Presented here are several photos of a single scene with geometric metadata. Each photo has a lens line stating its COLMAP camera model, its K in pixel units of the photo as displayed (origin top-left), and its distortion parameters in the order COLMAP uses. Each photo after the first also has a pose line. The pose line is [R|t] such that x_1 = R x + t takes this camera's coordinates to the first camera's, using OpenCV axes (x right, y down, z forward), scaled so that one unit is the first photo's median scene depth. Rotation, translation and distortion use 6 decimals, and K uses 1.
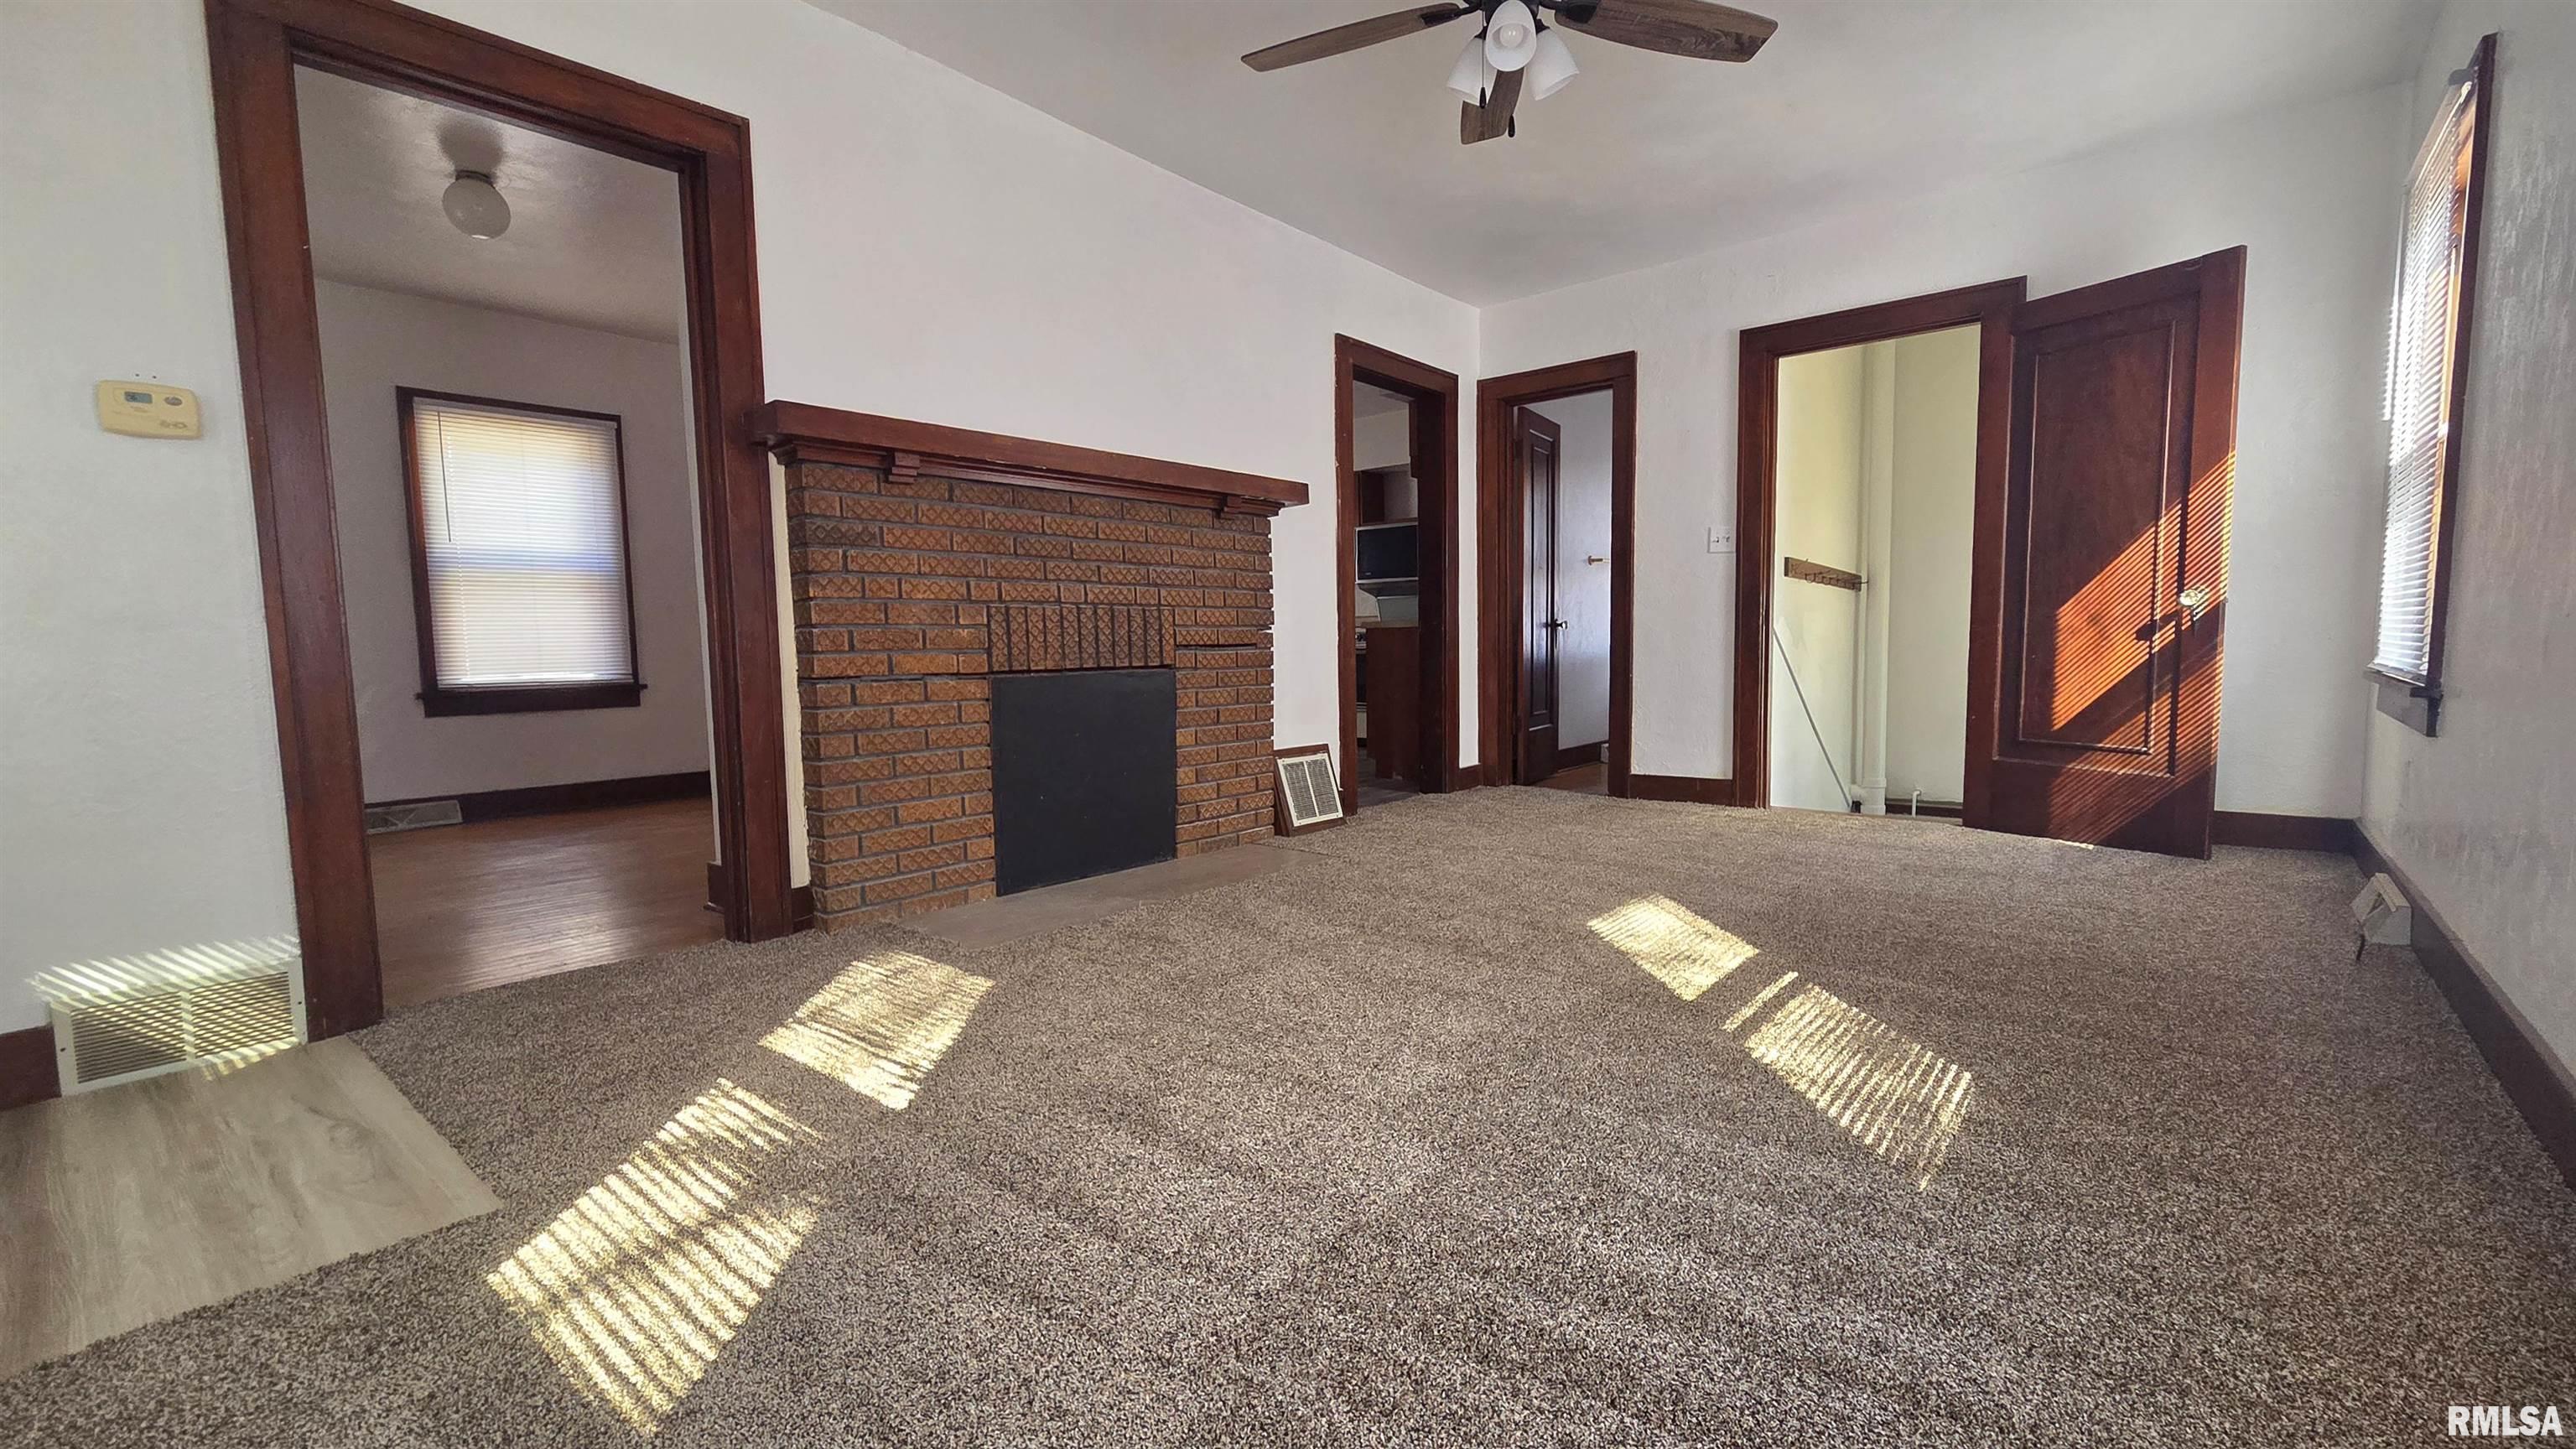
lens RADIAL K [[1089.2, 0, 1307.9], [0, 1089.2, 735.0], [0, 0, 1]] dist [-0.000177, 0.000397]
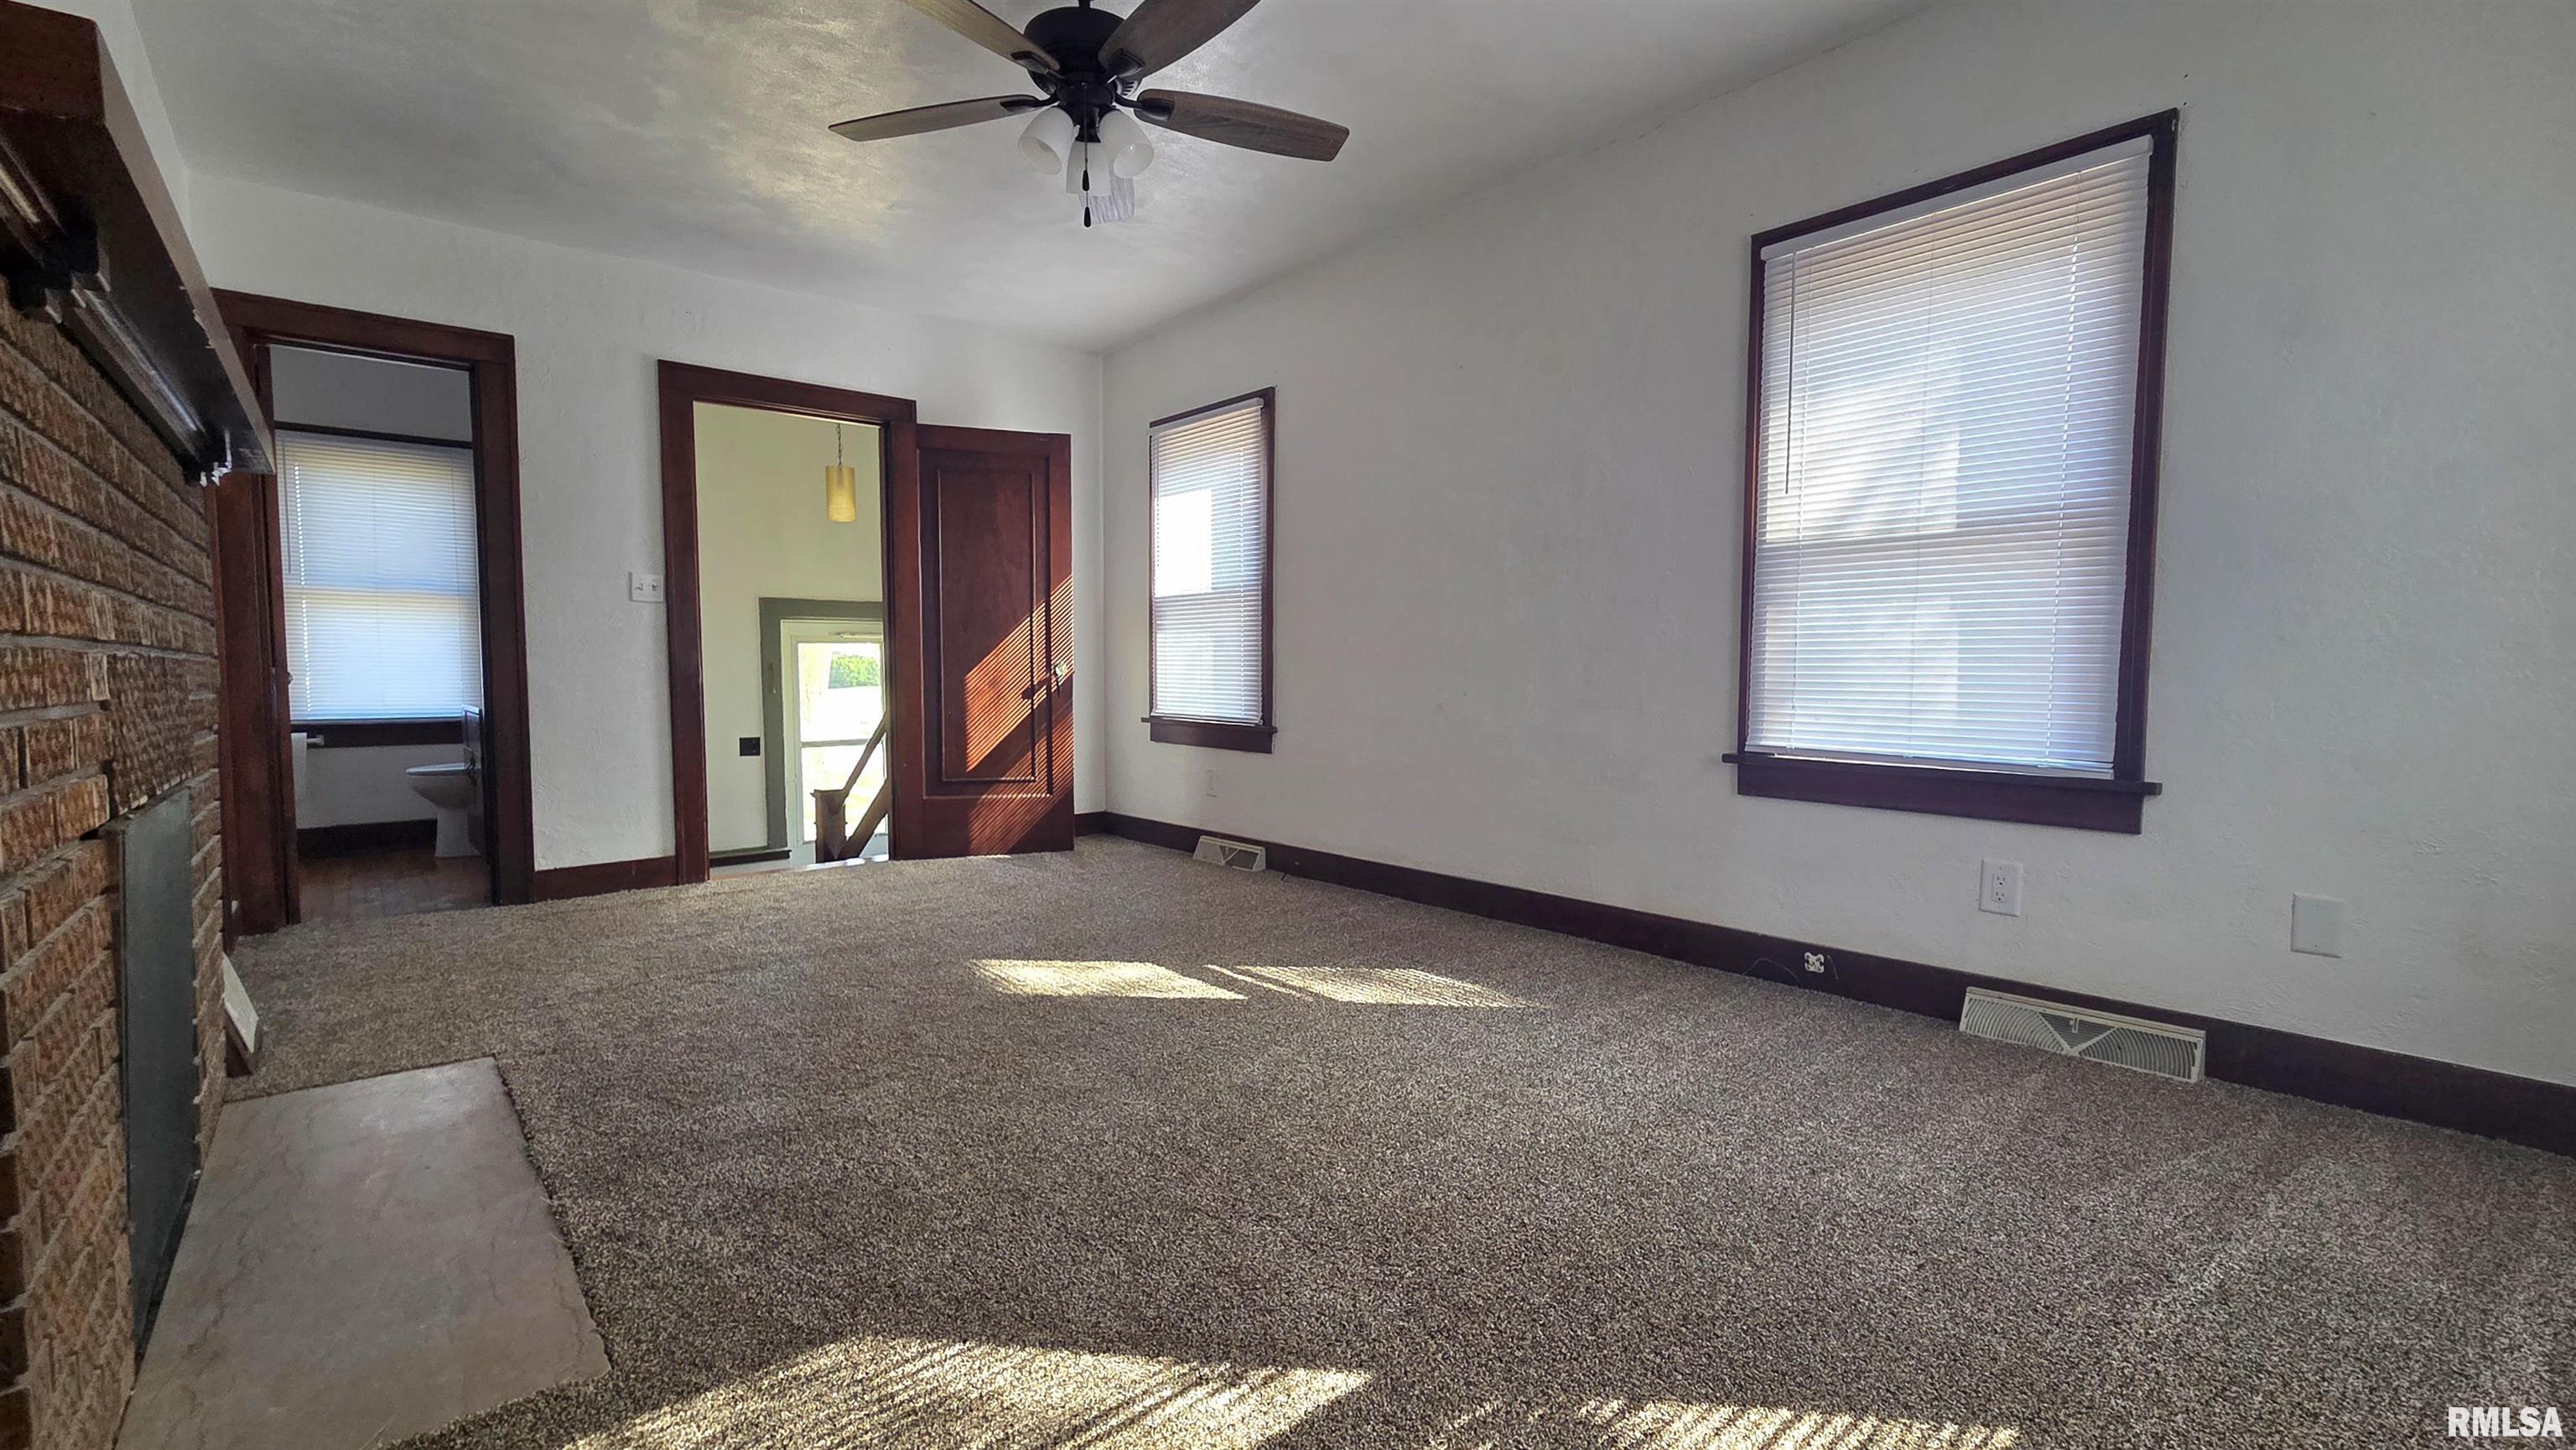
lens RADIAL K [[1089.3, 0, 1307.9], [0, 1089.3, 735.5], [0, 0, 1]] dist [-0.000177, 0.000397]
pose [[0.168993, -0.042149, 0.984716, -0.523948], [0.082259, 0.996203, 0.028524, -0.052037], [-0.982179, 0.076181, 0.171818, 0.424403]]
